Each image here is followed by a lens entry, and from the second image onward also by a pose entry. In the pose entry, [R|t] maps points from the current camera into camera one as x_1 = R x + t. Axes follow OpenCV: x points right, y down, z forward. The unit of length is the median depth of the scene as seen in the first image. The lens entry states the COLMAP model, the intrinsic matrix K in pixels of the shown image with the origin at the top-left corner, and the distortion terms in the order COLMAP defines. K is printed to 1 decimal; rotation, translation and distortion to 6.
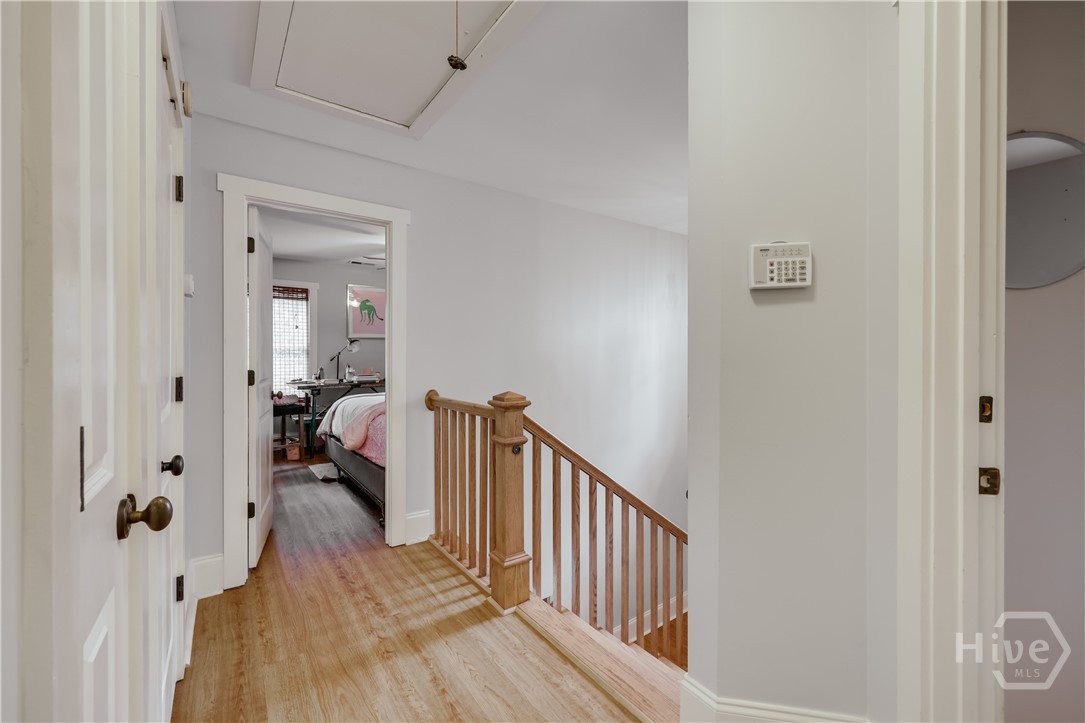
lens RADIAL K [[447.0, 0, 534.1], [0, 447.0, 359.2], [0, 0, 1]] dist [-0.000674, 0.000154]
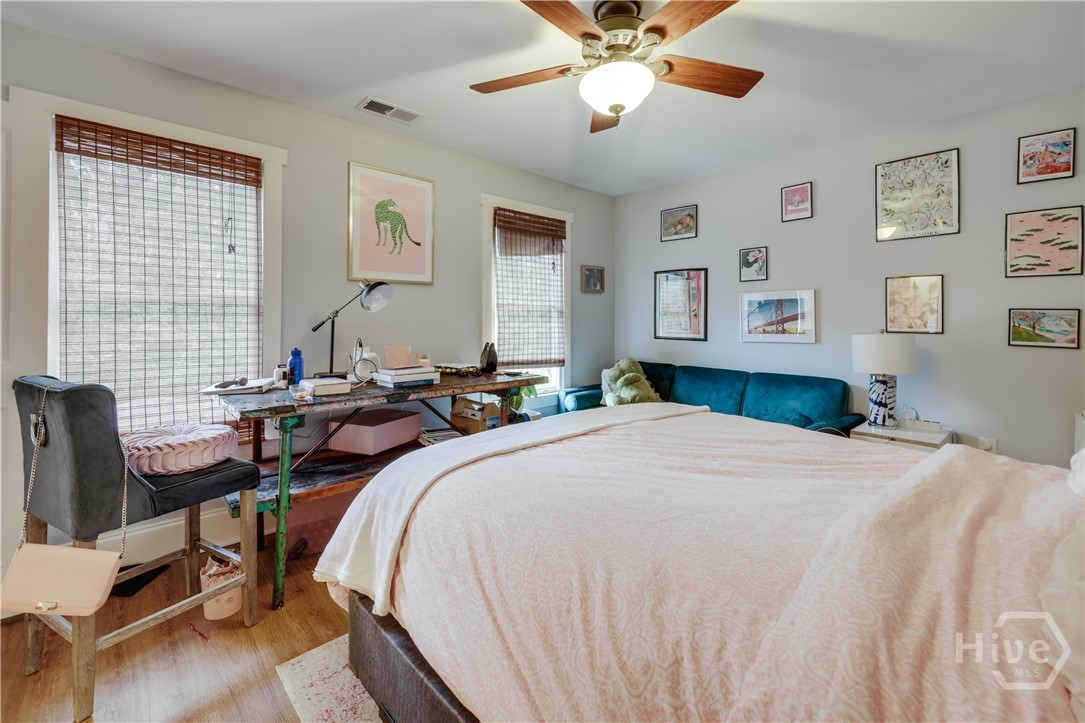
lens RADIAL K [[447.0, 0, 524.8], [0, 447.0, 315.9], [0, 0, 1]] dist [-0.000674, 0.000154]
pose [[0.991847, 0.007543, 0.127212, -0.315556], [-0.006297, 0.999928, -0.010190, -0.008089], [-0.127279, 0.009306, 0.991823, 0.559758]]
